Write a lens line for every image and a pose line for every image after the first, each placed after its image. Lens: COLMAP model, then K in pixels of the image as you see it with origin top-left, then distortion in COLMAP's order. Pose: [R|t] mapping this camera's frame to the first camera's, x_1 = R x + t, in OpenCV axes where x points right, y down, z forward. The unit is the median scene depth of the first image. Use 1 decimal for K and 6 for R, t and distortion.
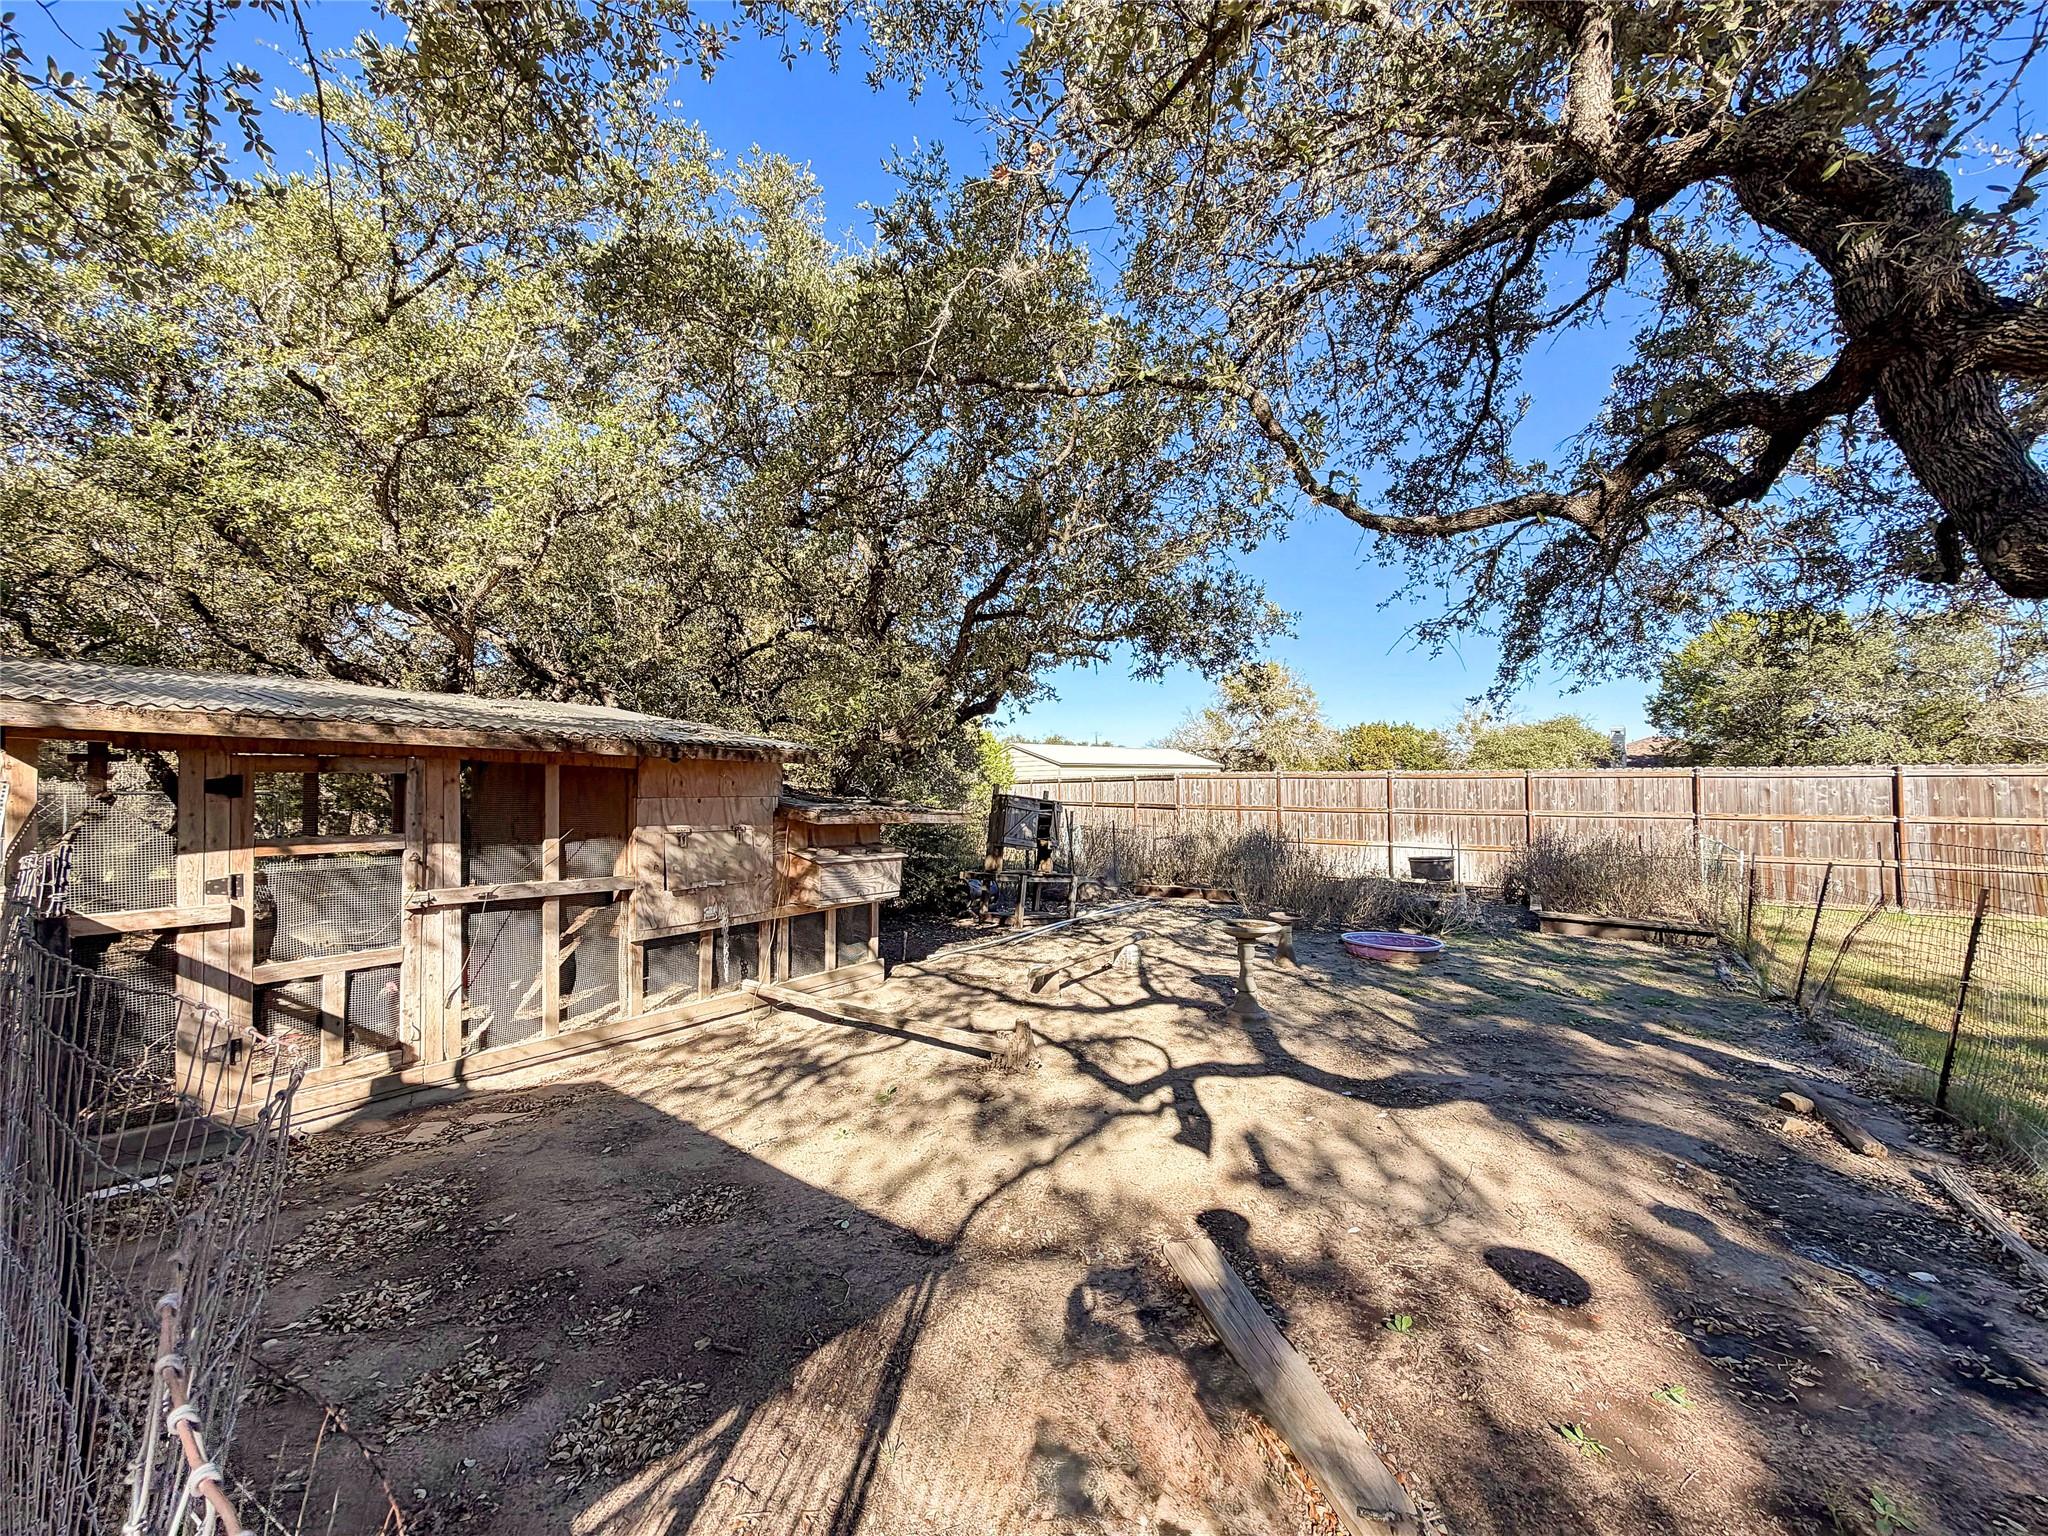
lens RADIAL K [[821.9, 0, 1015.4], [0, 821.9, 757.8], [0, 0, 1]] dist [-0.003644, 0.001264]
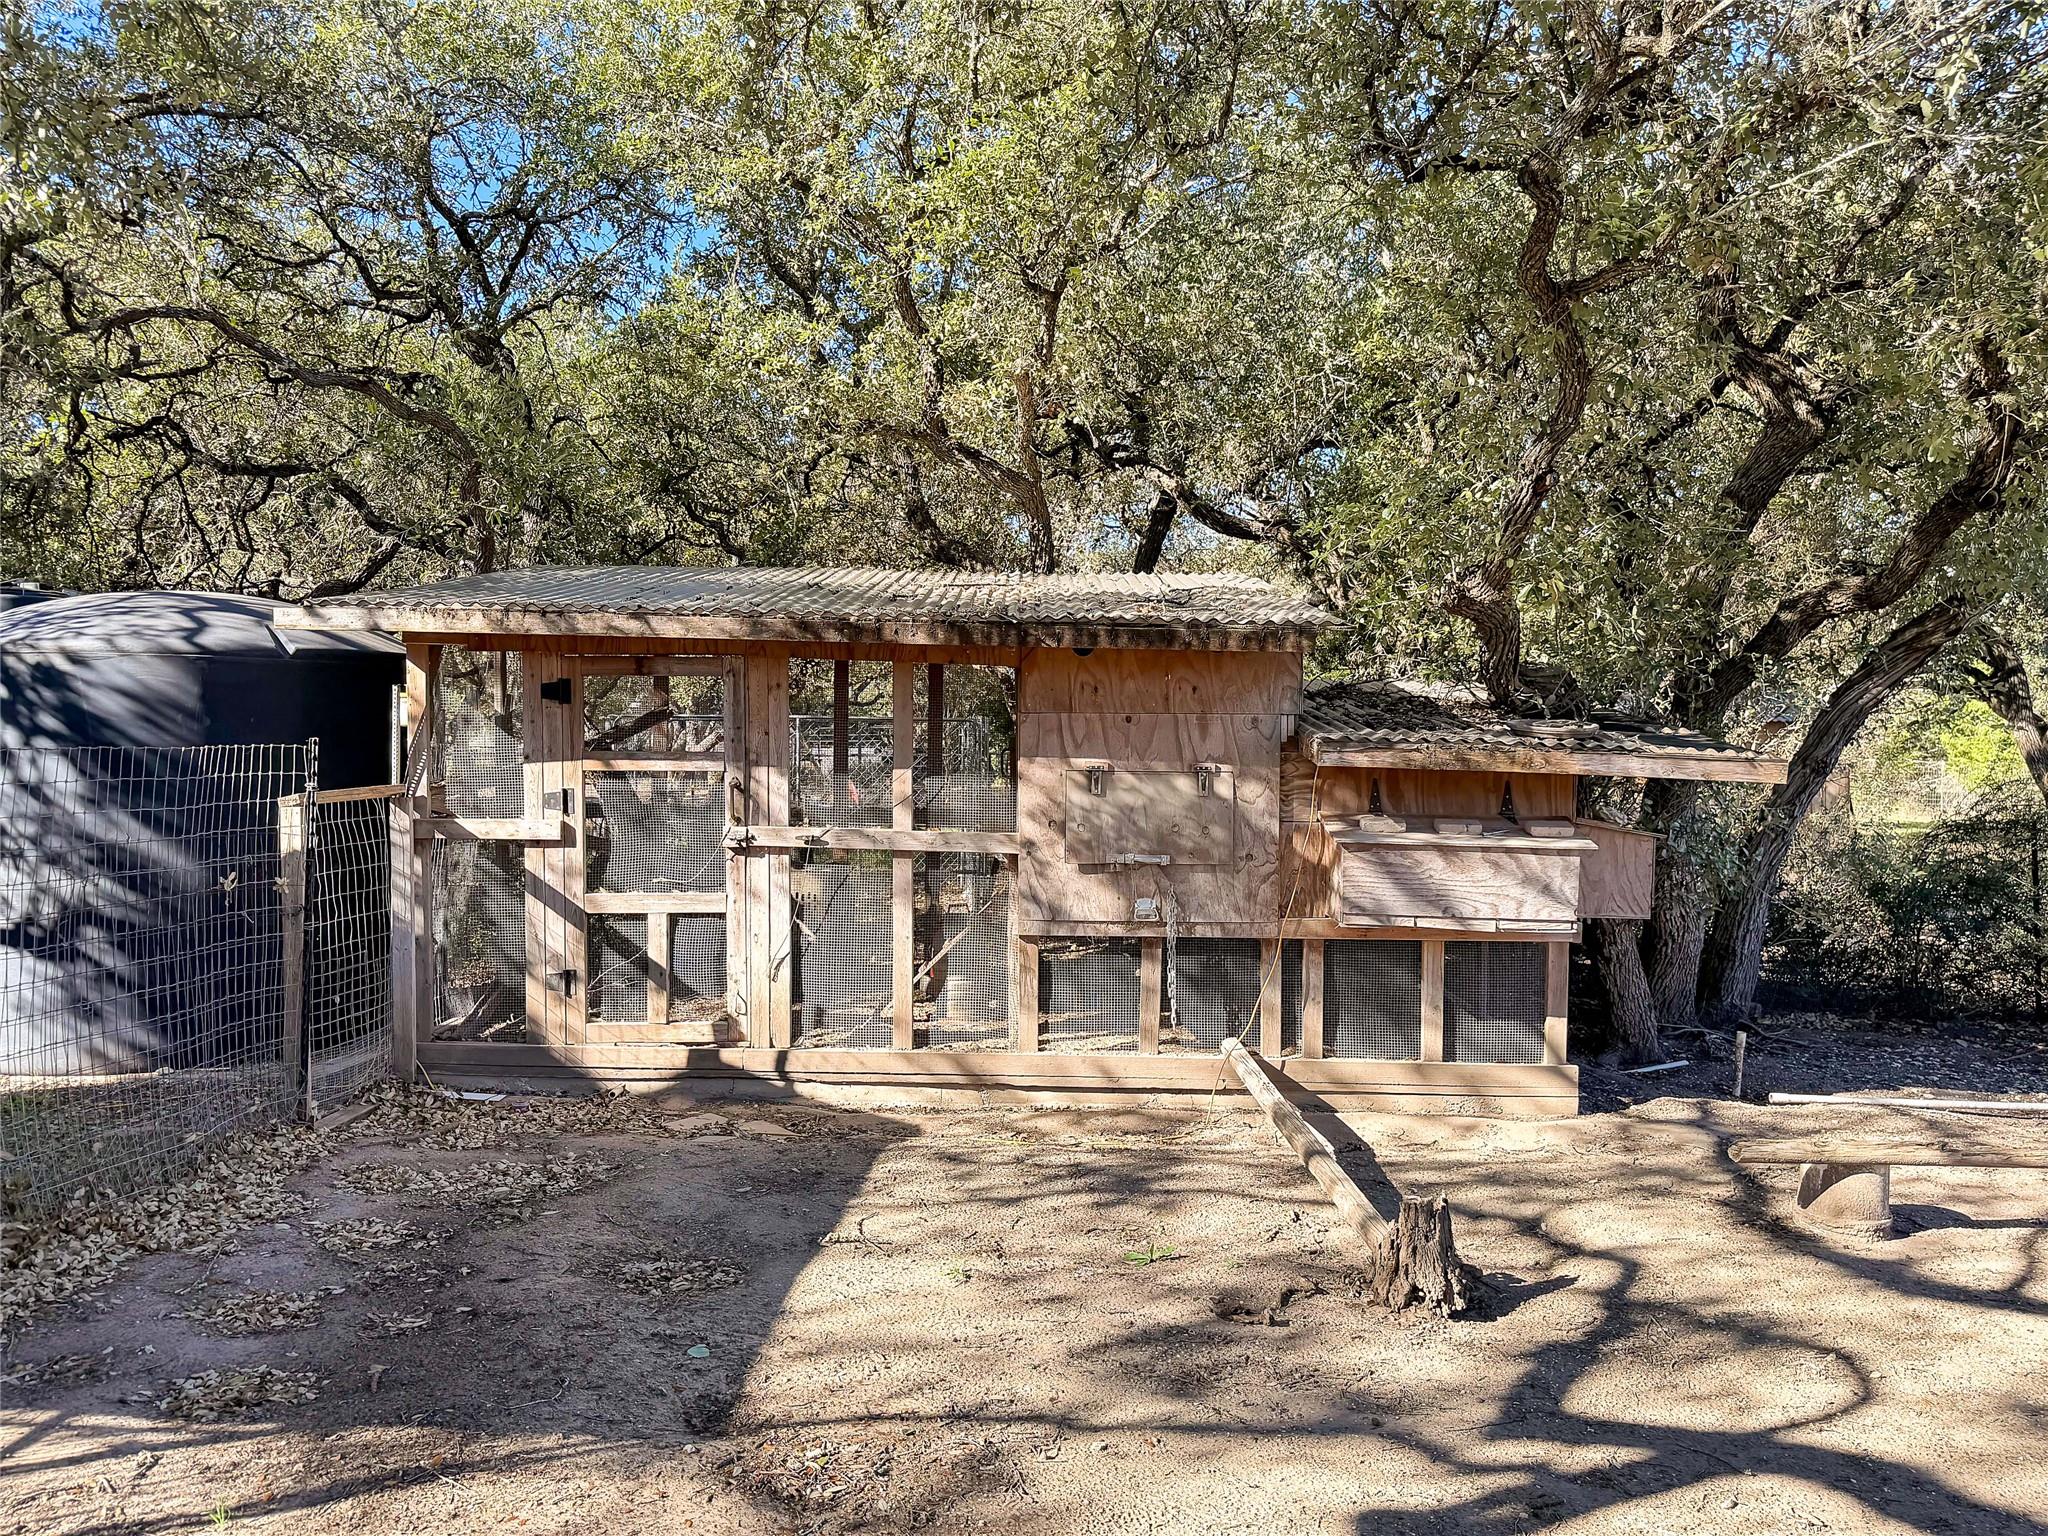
lens RADIAL K [[1617.8, 0, 1032.4], [0, 1617.8, 777.8], [0, 0, 1]] dist [0.049871, -0.039103]
pose [[0.546354, 0.029855, -0.837022, 0.703156], [0.022485, 0.998482, 0.050290, 0.043755], [0.837253, -0.046297, 0.544853, 0.382946]]
